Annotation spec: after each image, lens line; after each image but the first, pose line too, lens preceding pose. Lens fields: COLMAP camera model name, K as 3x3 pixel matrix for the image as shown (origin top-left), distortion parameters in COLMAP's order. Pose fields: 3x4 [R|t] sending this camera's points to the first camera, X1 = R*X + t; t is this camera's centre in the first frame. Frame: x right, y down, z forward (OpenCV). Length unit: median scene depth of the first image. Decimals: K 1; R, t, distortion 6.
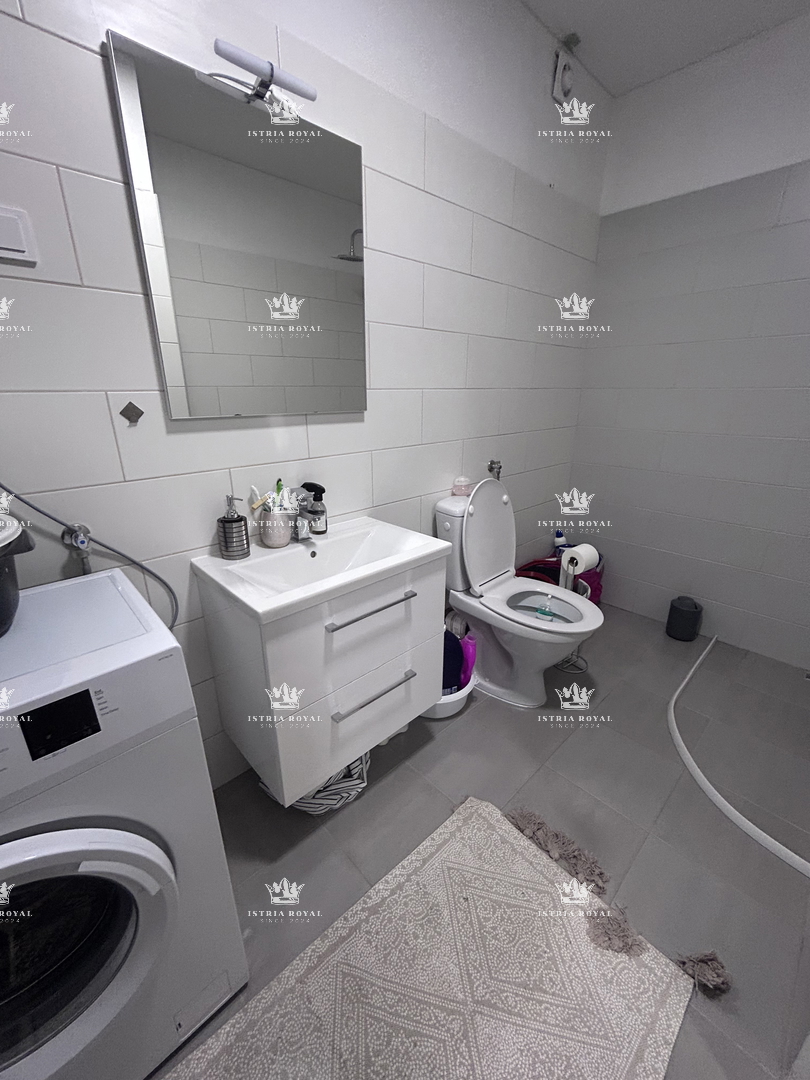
lens RADIAL K [[436.4, 0, 405.2], [0, 436.4, 535.8], [0, 0, 1]] dist [-0.001465, 0.000921]
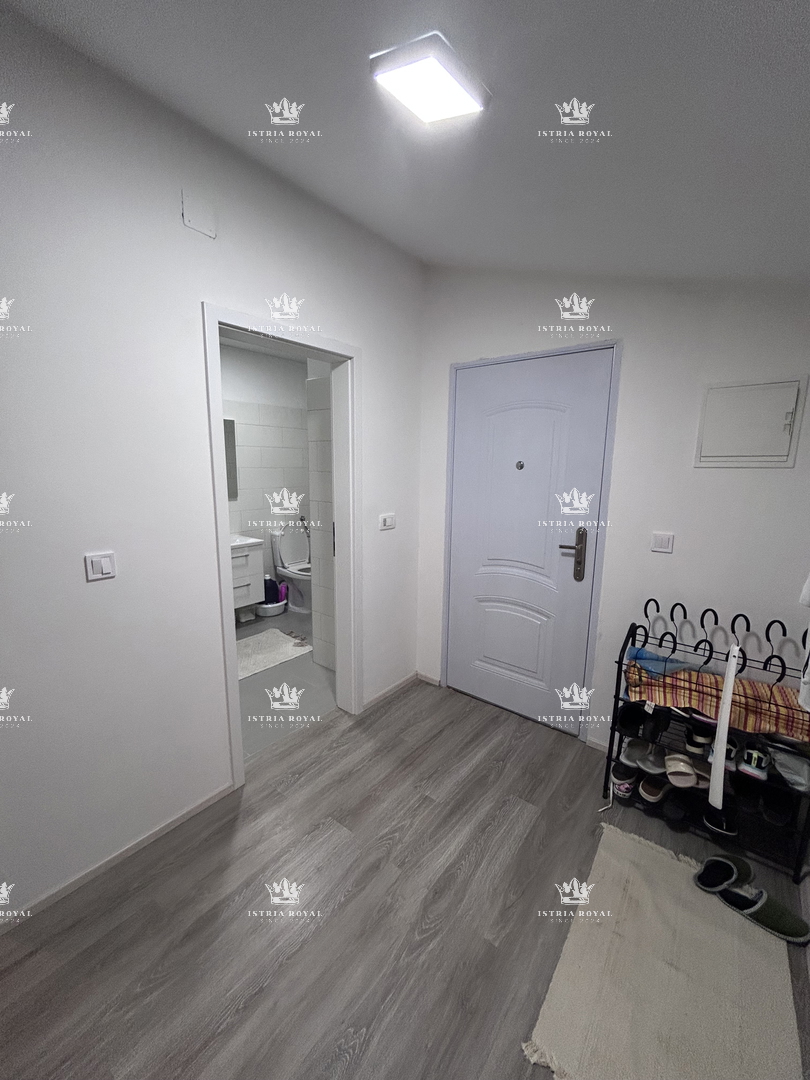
lens RADIAL K [[436.4, 0, 404.8], [0, 436.4, 538.1], [0, 0, 1]] dist [-0.001465, 0.000921]
pose [[0.989919, -0.009148, 0.141337, 0.688148], [0.030875, 0.987850, -0.152310, 0.525743], [-0.138226, 0.155138, 0.978175, -2.228776]]
